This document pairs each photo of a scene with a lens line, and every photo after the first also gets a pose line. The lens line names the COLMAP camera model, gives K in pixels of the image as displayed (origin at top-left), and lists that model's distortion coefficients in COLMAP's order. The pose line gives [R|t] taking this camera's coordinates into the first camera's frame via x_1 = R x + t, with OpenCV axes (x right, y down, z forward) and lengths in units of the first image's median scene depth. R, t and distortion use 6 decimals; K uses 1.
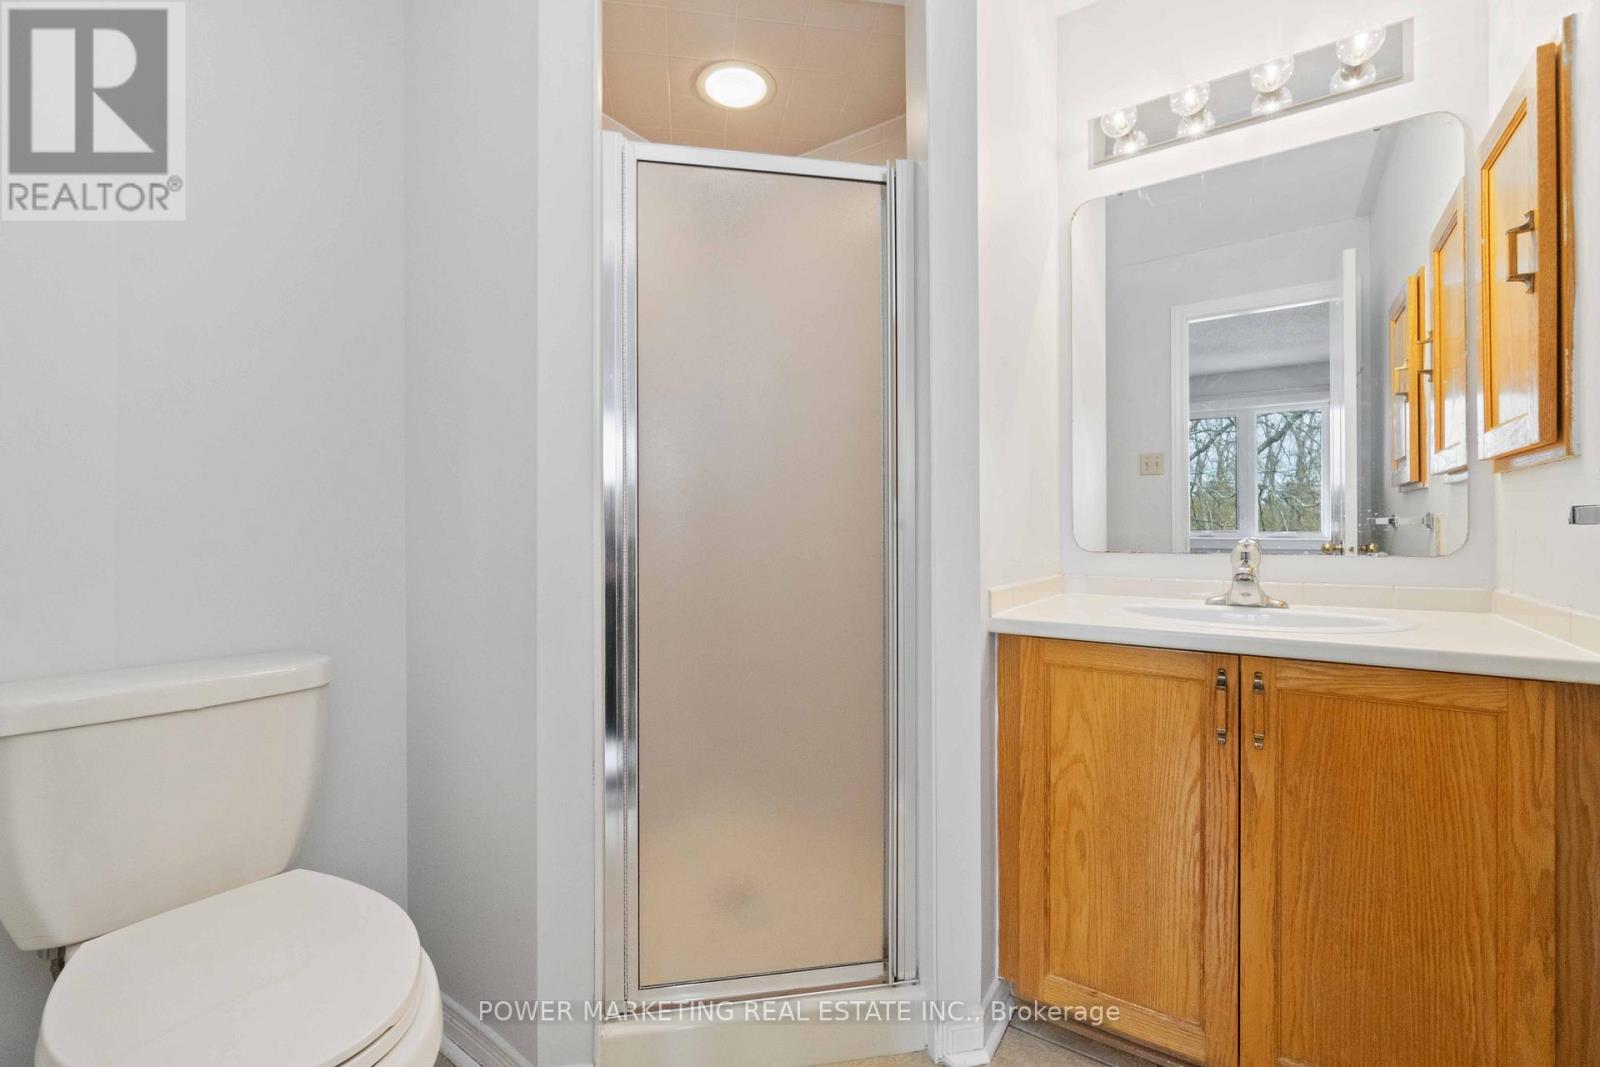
lens RADIAL K [[675.6, 0, 822.5], [0, 675.6, 530.9], [0, 0, 1]] dist [0.001484, 0.000167]
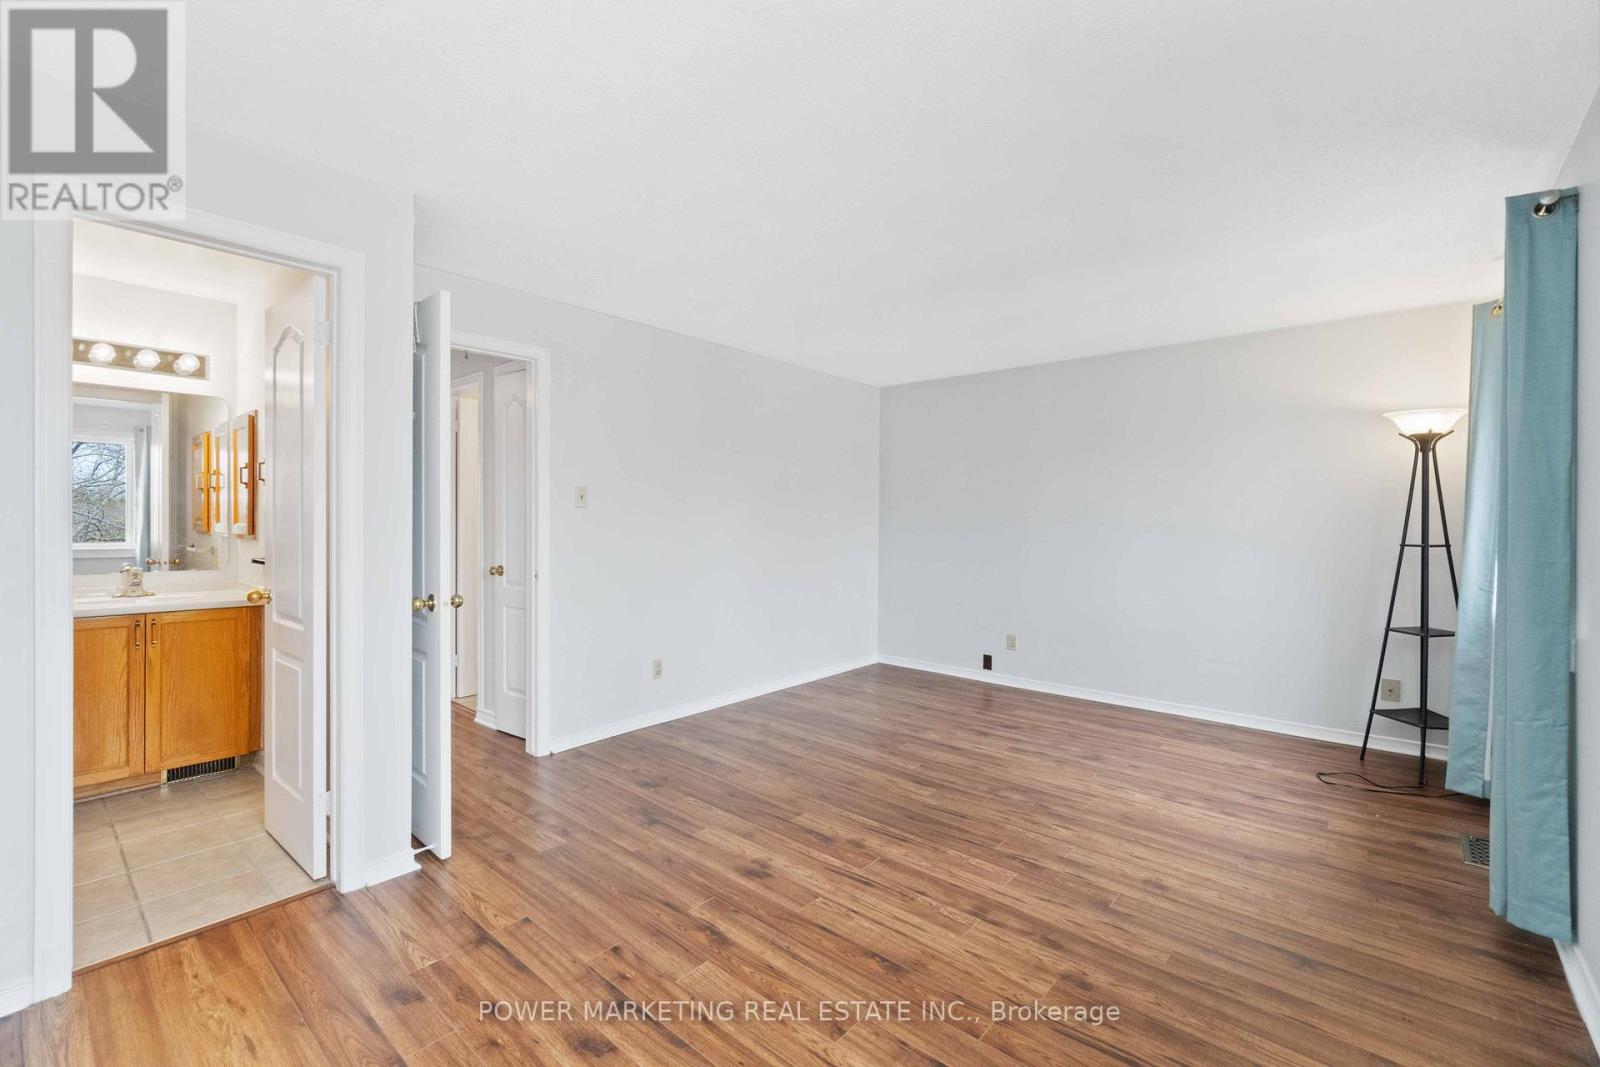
lens RADIAL K [[691.5, 0, 795.6], [0, 691.5, 524.6], [0, 0, 1]] dist [-0.004414, -0.000374]
pose [[0.126995, 0.001695, 0.991902, -1.573720], [-0.004787, 0.999988, -0.001096, -0.157069], [-0.991892, -0.004609, 0.127001, -1.688471]]
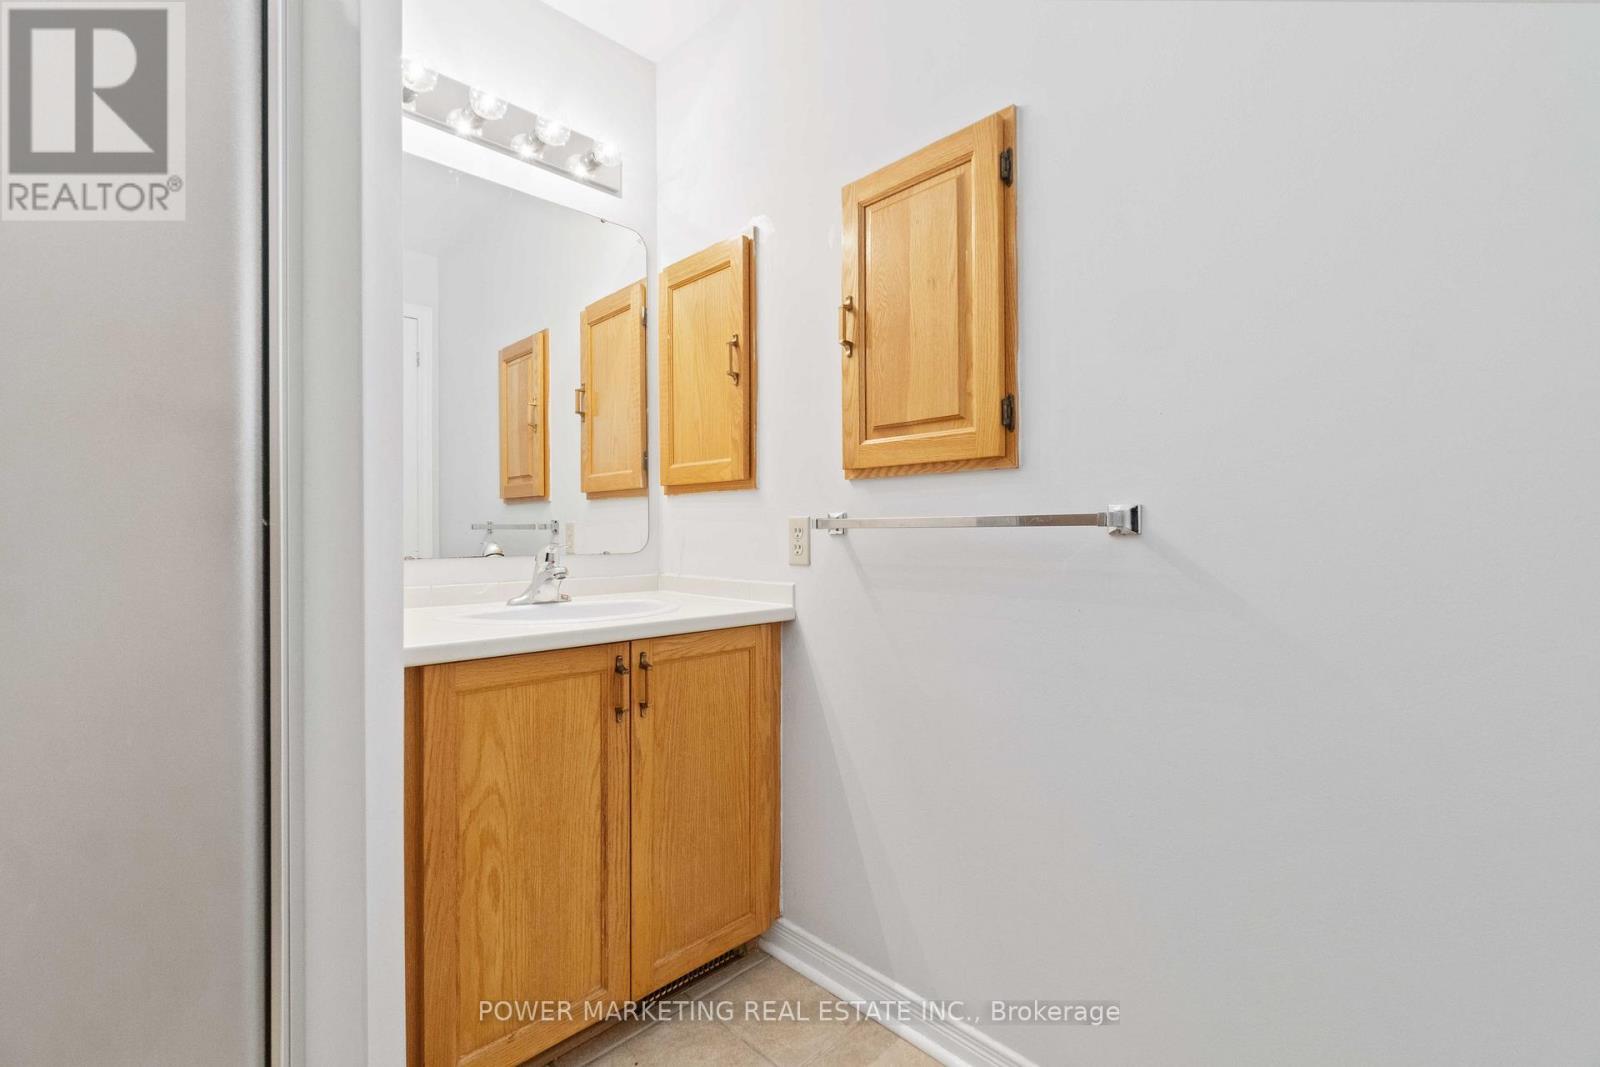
lens RADIAL K [[700.3, 0, 800.0], [0, 700.3, 533.5], [0, 0, 1]] dist [-0.001782, -0.000339]
pose [[0.207531, -0.000121, 0.978228, -0.457255], [0.000581, 1.000000, 0.000000, -0.000322], [-0.978228, 0.000568, 0.207531, 0.429068]]
